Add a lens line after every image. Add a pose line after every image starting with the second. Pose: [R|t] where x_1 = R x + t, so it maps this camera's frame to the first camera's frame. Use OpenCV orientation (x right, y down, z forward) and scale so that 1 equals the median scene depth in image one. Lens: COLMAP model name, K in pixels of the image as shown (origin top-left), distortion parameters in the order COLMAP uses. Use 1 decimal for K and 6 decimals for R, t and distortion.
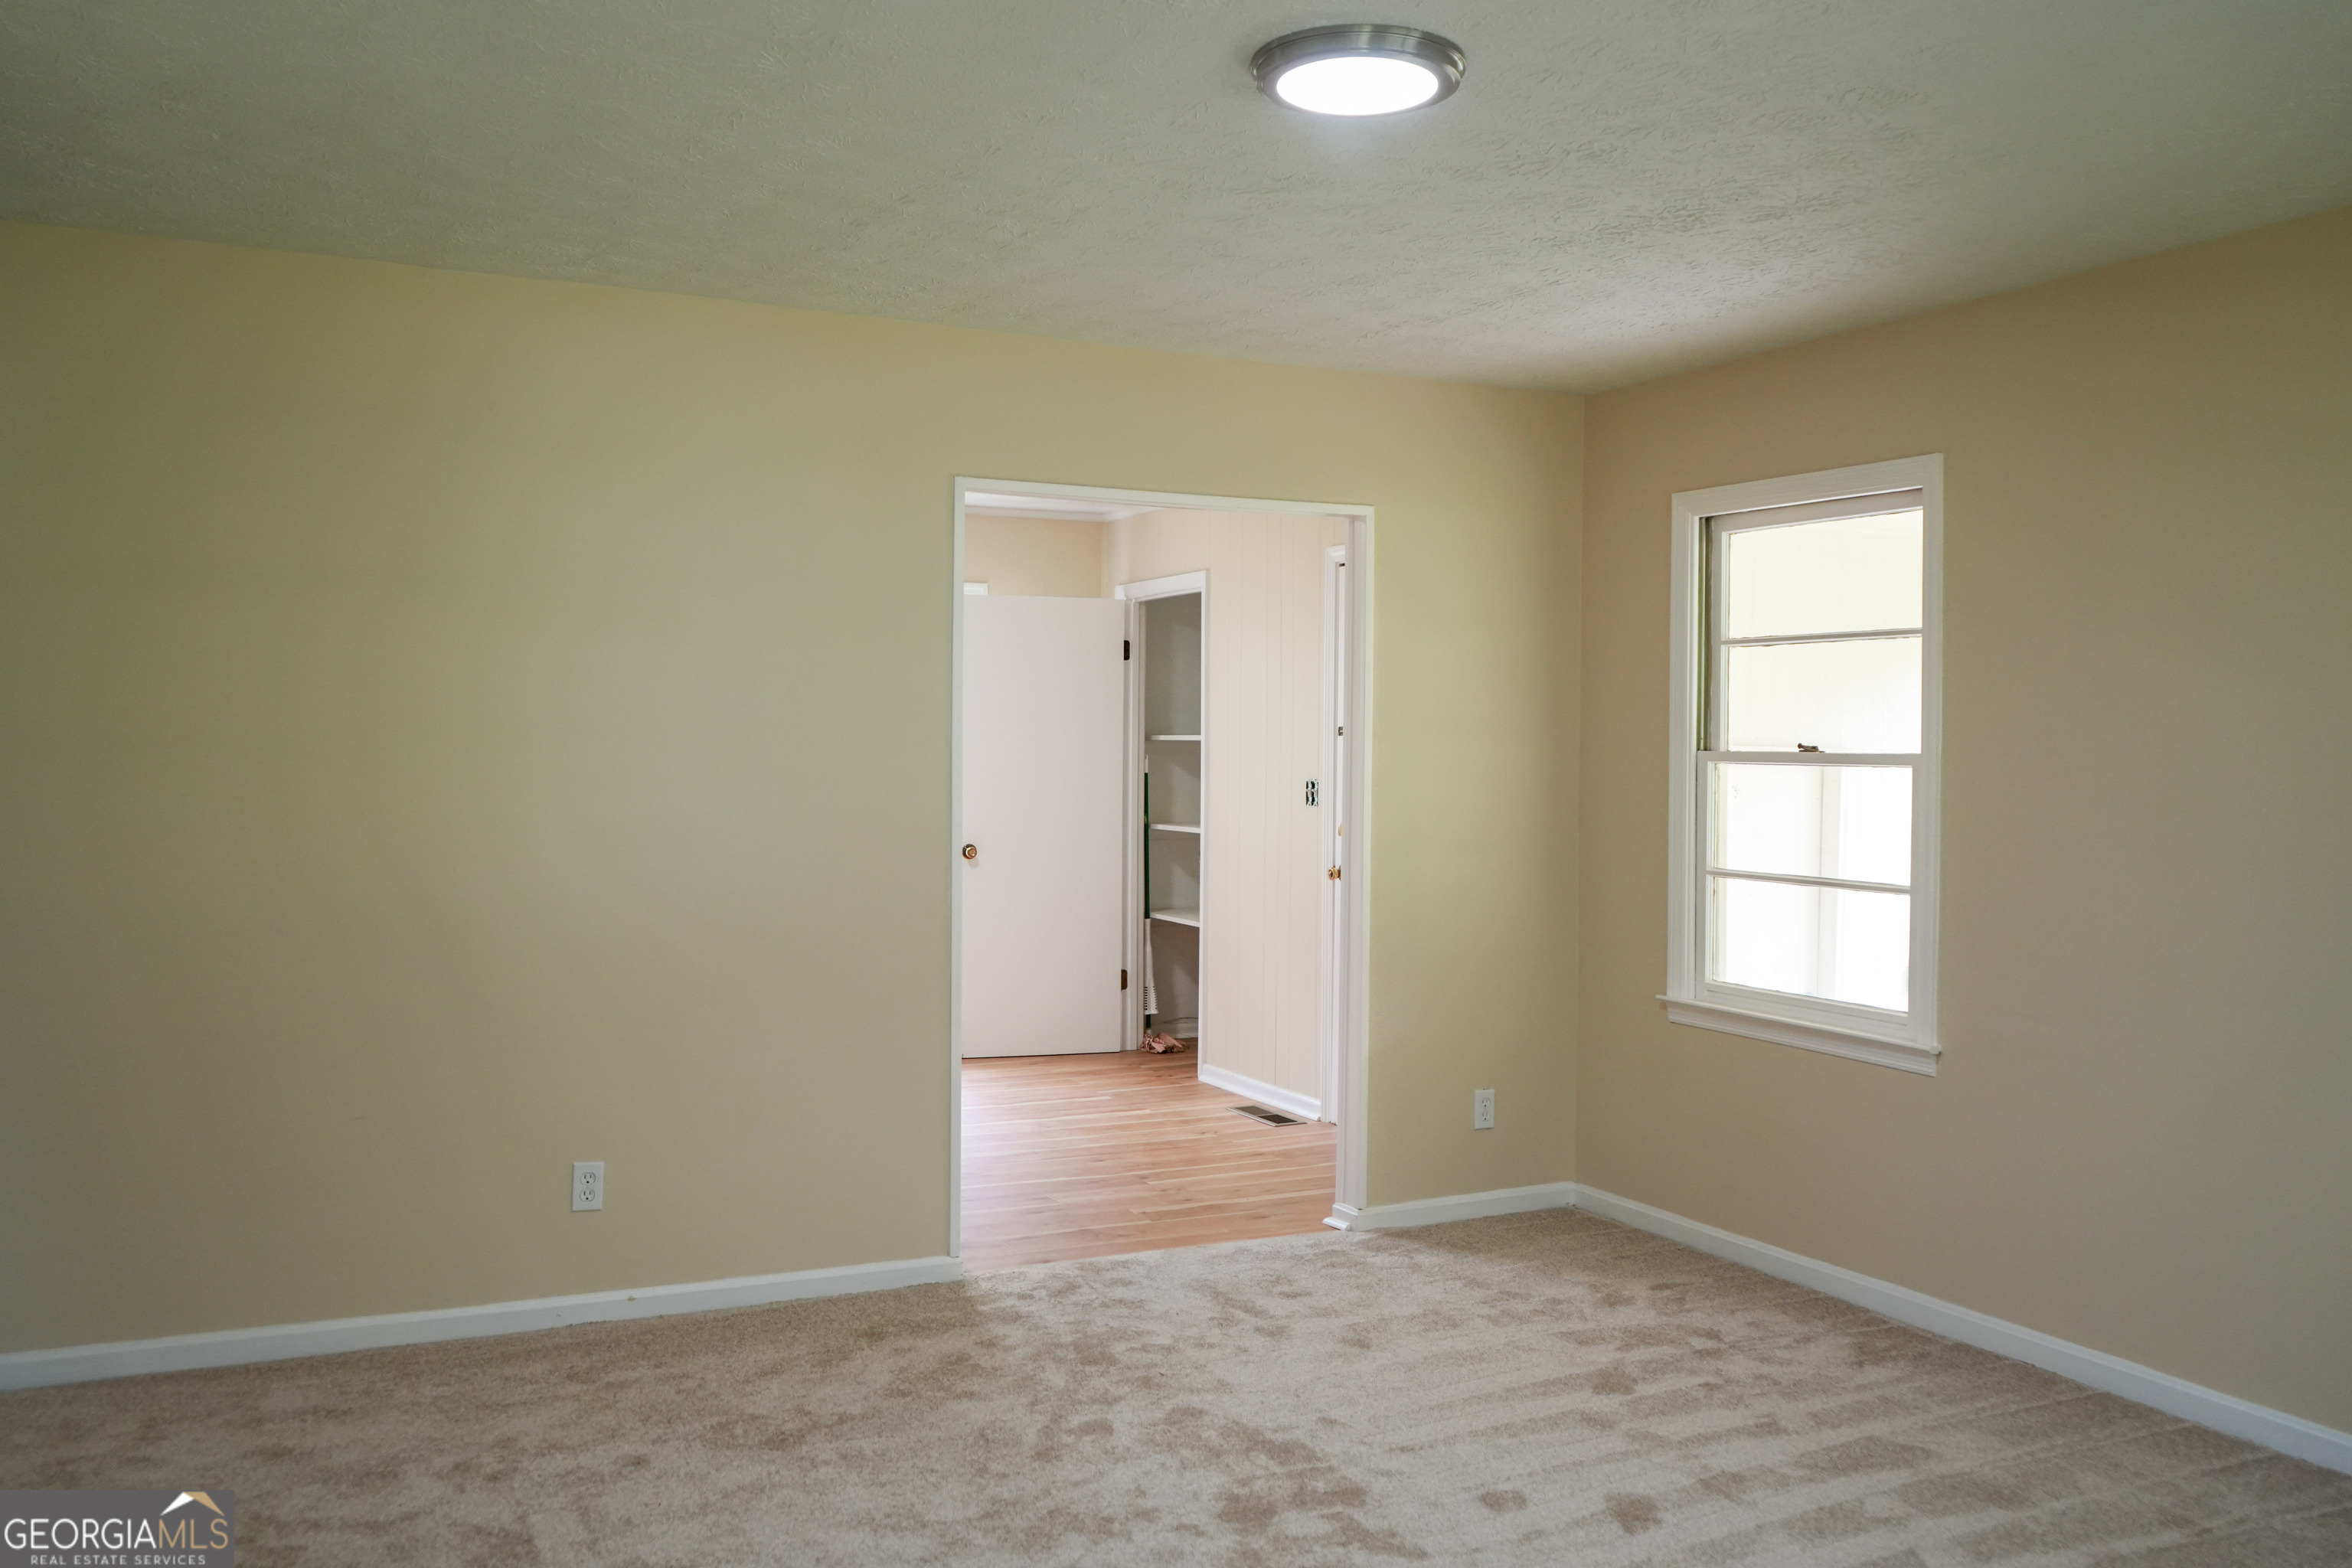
lens RADIAL K [[1924.6, 0, 1179.9], [0, 1924.6, 780.2], [0, 0, 1]] dist [0.014314, 0.063864]
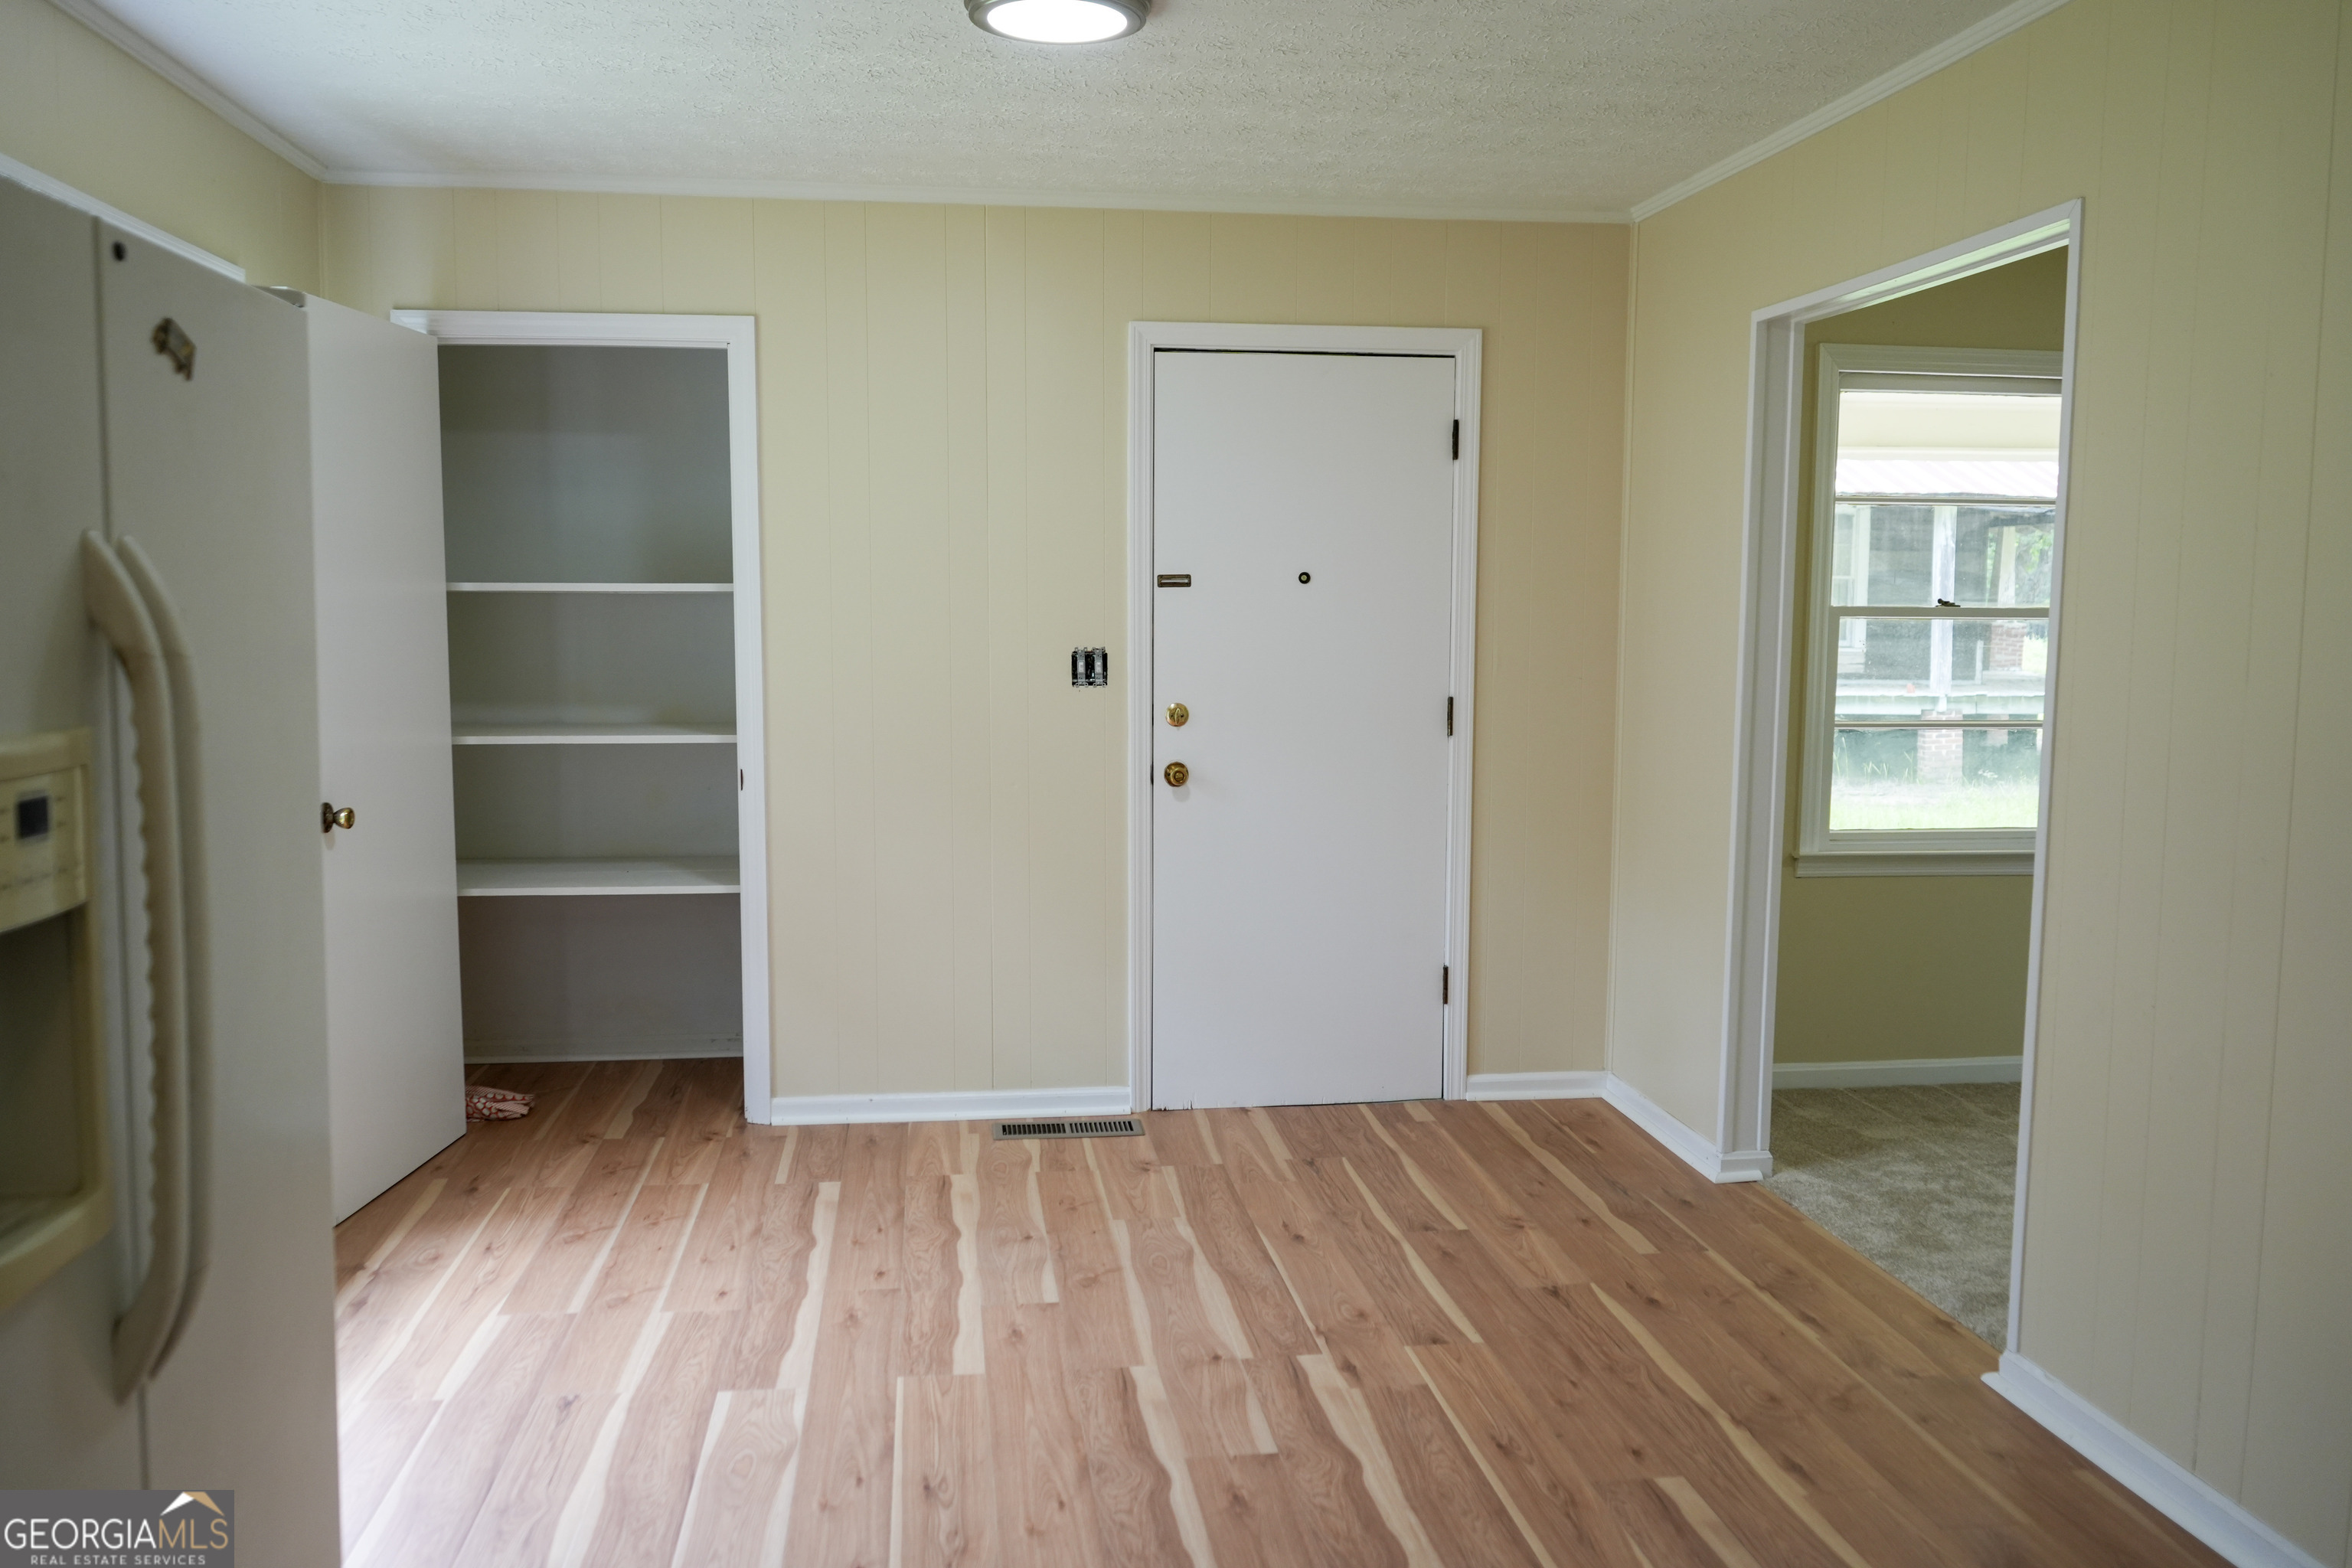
lens RADIAL K [[1889.1, 0, 1172.7], [0, 1889.1, 776.2], [0, 0, 1]] dist [-0.036185, 0.043918]
pose [[0.332090, -0.097073, 0.938239, -0.581984], [0.015662, 0.995121, 0.097414, -0.020837], [-0.943118, -0.017656, 0.331990, 0.744750]]
